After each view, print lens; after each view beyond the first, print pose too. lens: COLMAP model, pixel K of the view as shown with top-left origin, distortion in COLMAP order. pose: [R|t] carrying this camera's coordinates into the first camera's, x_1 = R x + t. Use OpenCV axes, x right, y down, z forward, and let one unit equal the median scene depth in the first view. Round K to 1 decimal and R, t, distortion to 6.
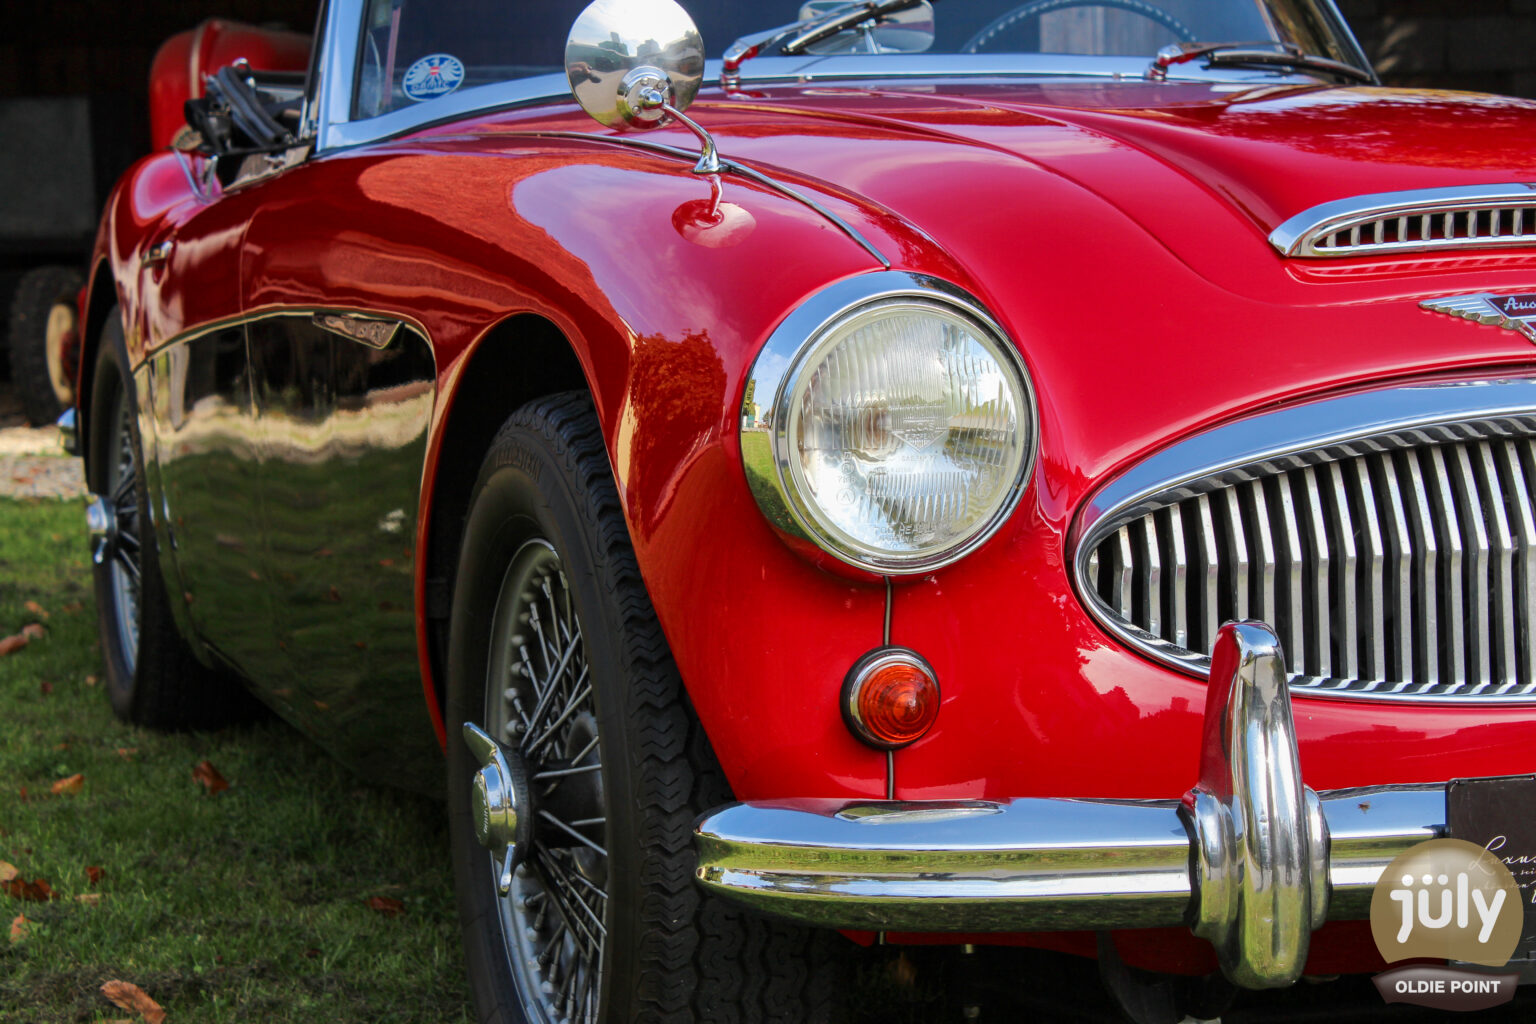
lens RADIAL K [[3666.3, 0, 754.2], [0, 3666.3, 554.2], [0, 0, 1]] dist [0.101243, 0.000000]
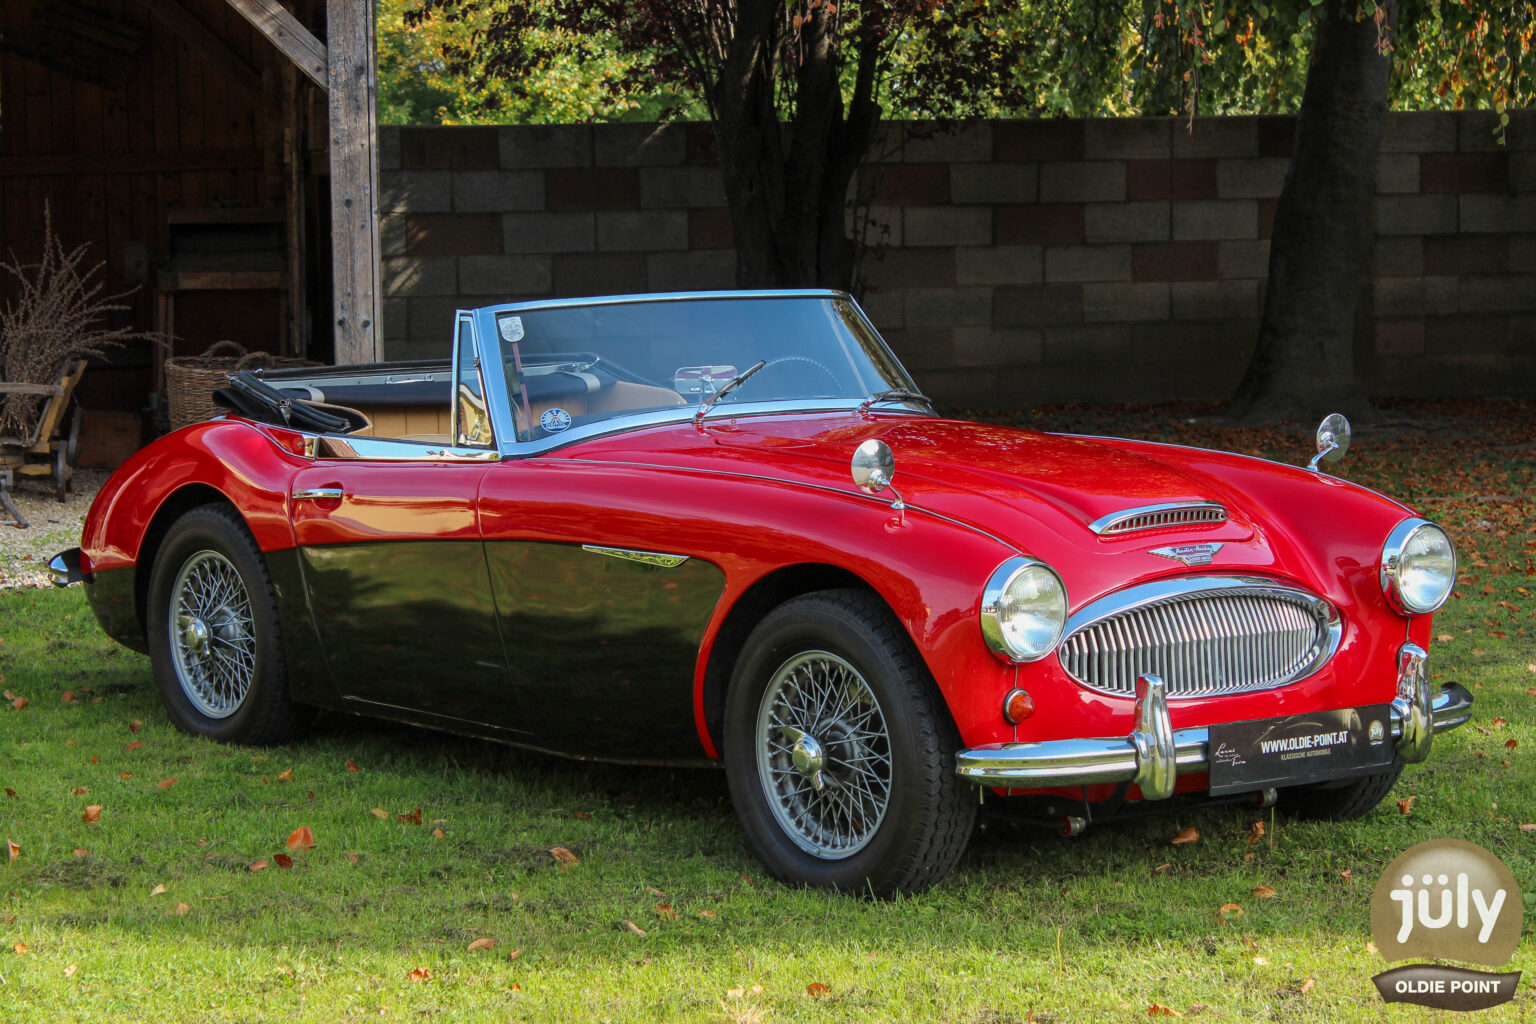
lens RADIAL K [[3666.3, 0, 766.4], [0, 3666.3, 512.9], [0, 0, 1]] dist [0.101243, 0.000000]
pose [[0.930016, -0.028505, 0.366412, -1.106844], [0.031823, 0.999489, -0.003019, -0.100686], [-0.366139, 0.014468, 0.930448, -1.460766]]
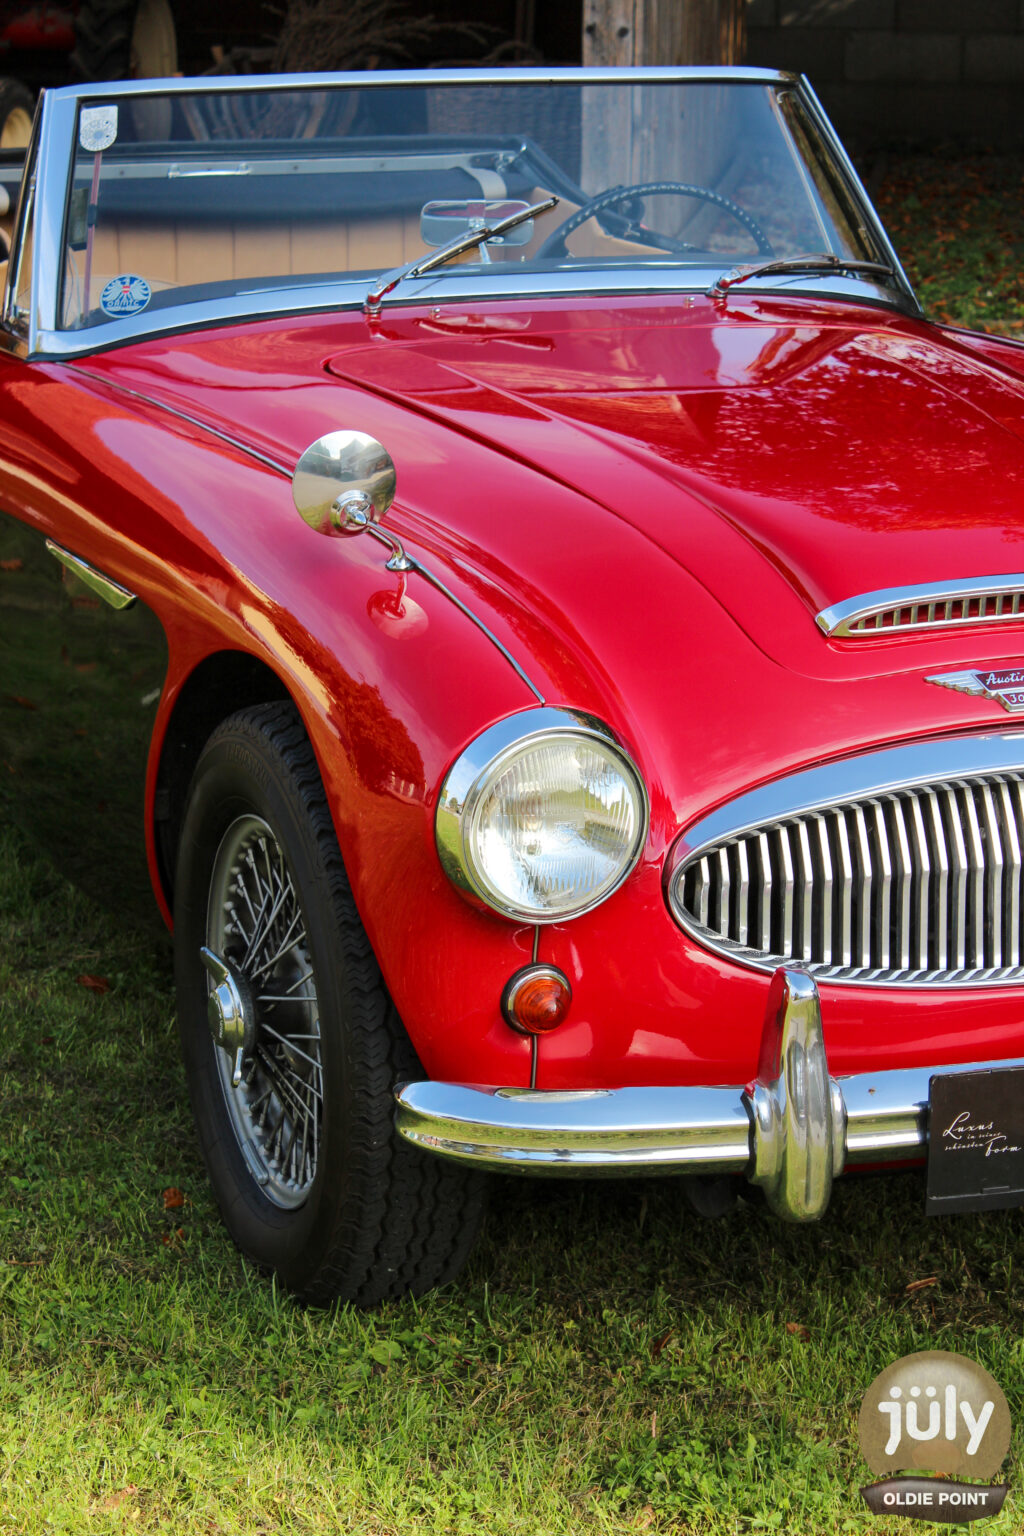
lens RADIAL K [[3666.3, 0, 446.6], [0, 3666.3, 803.8], [0, 0, 1]] dist [0.101243, 0.000000]
pose [[0.998444, 0.008033, 0.055186, -0.070750], [-0.017186, 0.985730, 0.167456, -0.253818], [-0.053054, -0.168144, 0.984334, -0.336798]]
